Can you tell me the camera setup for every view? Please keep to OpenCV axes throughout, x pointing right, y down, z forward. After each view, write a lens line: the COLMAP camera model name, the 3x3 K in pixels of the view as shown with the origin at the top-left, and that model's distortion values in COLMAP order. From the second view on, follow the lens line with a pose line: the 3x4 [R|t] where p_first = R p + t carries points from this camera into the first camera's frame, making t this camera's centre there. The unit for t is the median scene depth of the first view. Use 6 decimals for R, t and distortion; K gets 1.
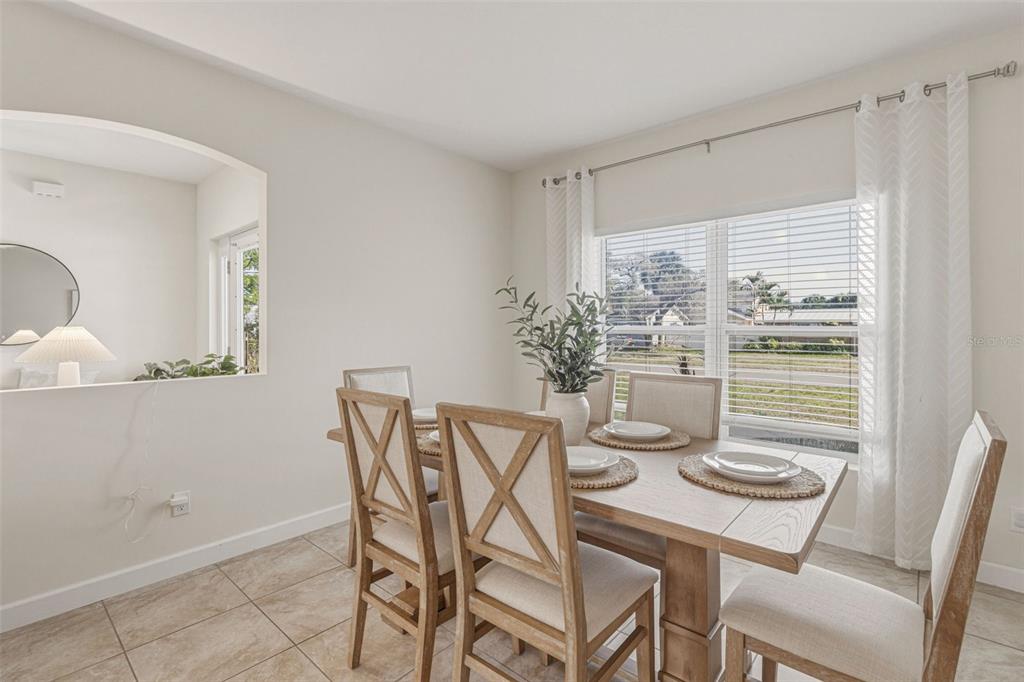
lens RADIAL K [[477.4, 0, 508.9], [0, 477.4, 319.7], [0, 0, 1]] dist [0.000955, 0.000581]
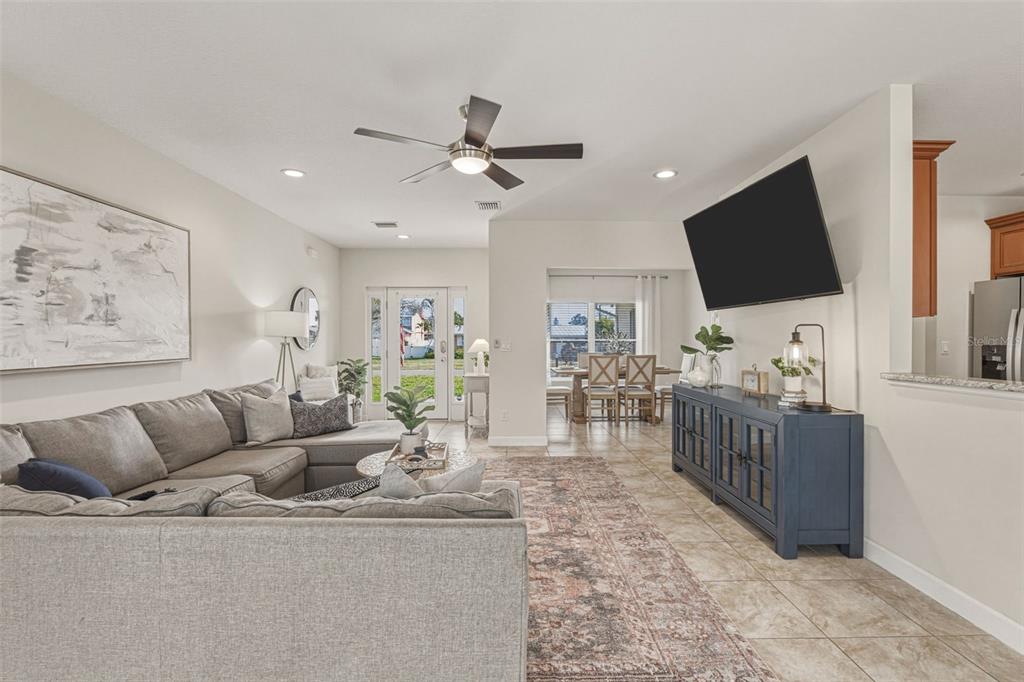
lens RADIAL K [[463.7, 0, 512.0], [0, 463.7, 341.0], [0, 0, 1]] dist [-0.007524, 0.001013]
pose [[0.733415, -0.004714, 0.679765, -2.332589], [-0.009719, 0.999801, 0.017419, -0.023341], [-0.679712, -0.019382, 0.733223, -0.914753]]
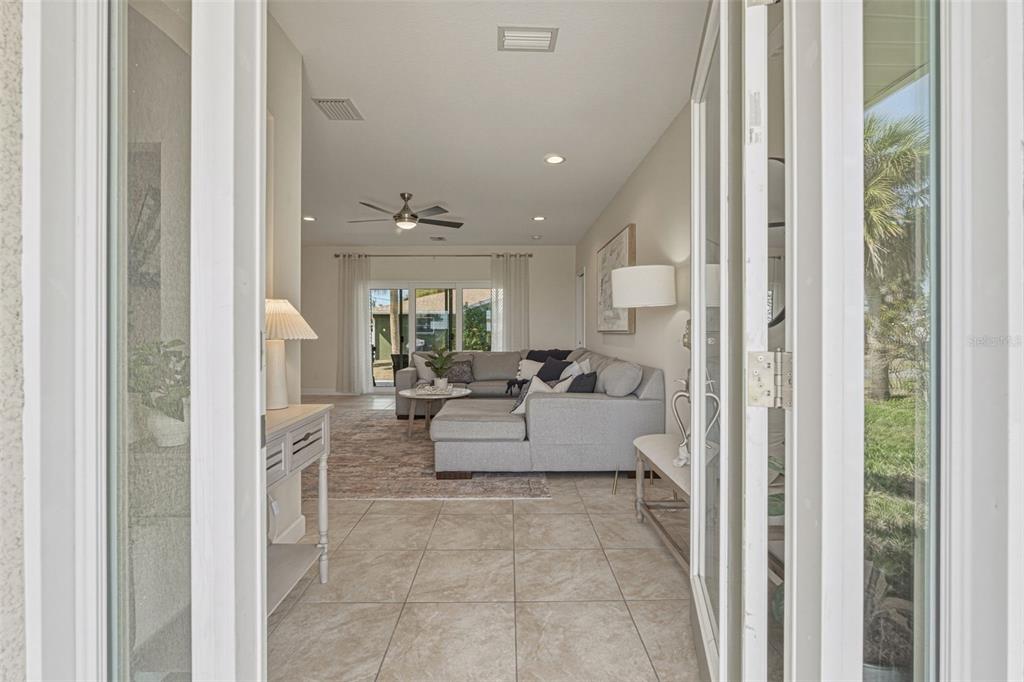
lens RADIAL K [[465.9, 0, 512.2], [0, 465.9, 332.2], [0, 0, 1]] dist [-0.010082, 0.001196]
pose [[-0.738134, 0.005505, -0.674631, -0.606484], [0.012239, 0.999911, -0.005232, 0.069008], [0.674543, -0.012119, -0.738136, 1.795791]]
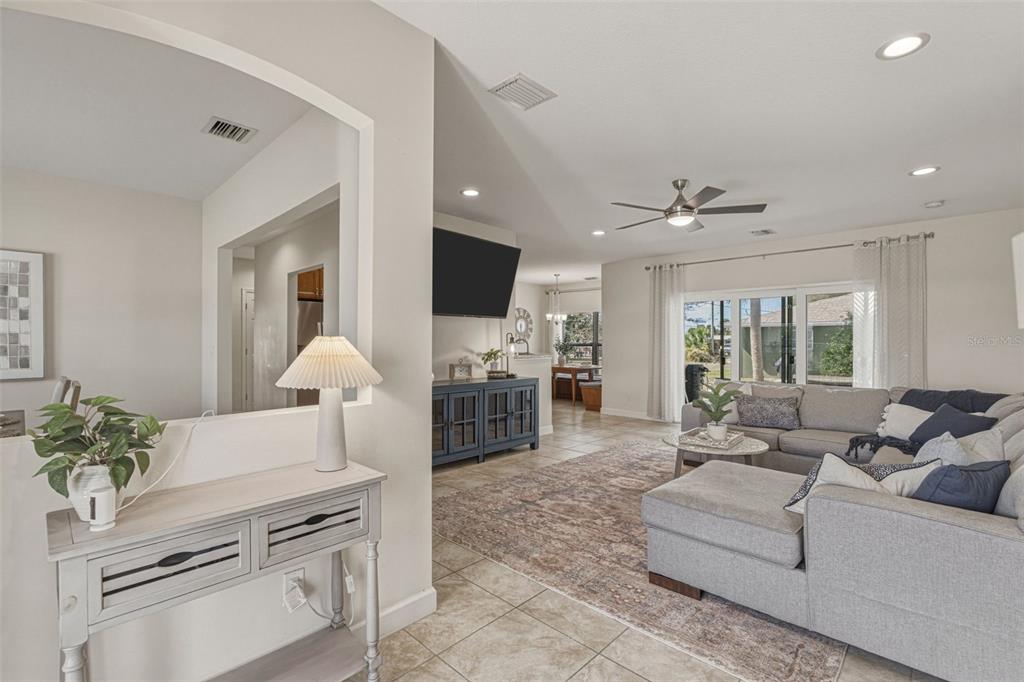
lens RADIAL K [[463.7, 0, 512.0], [0, 463.7, 341.0], [0, 0, 1]] dist [-0.007524, 0.001013]
pose [[-0.999431, -0.001897, 0.033686, -1.122977], [-0.002440, 0.999868, -0.016093, 0.021002], [-0.033651, -0.016167, -0.999303, 1.577882]]
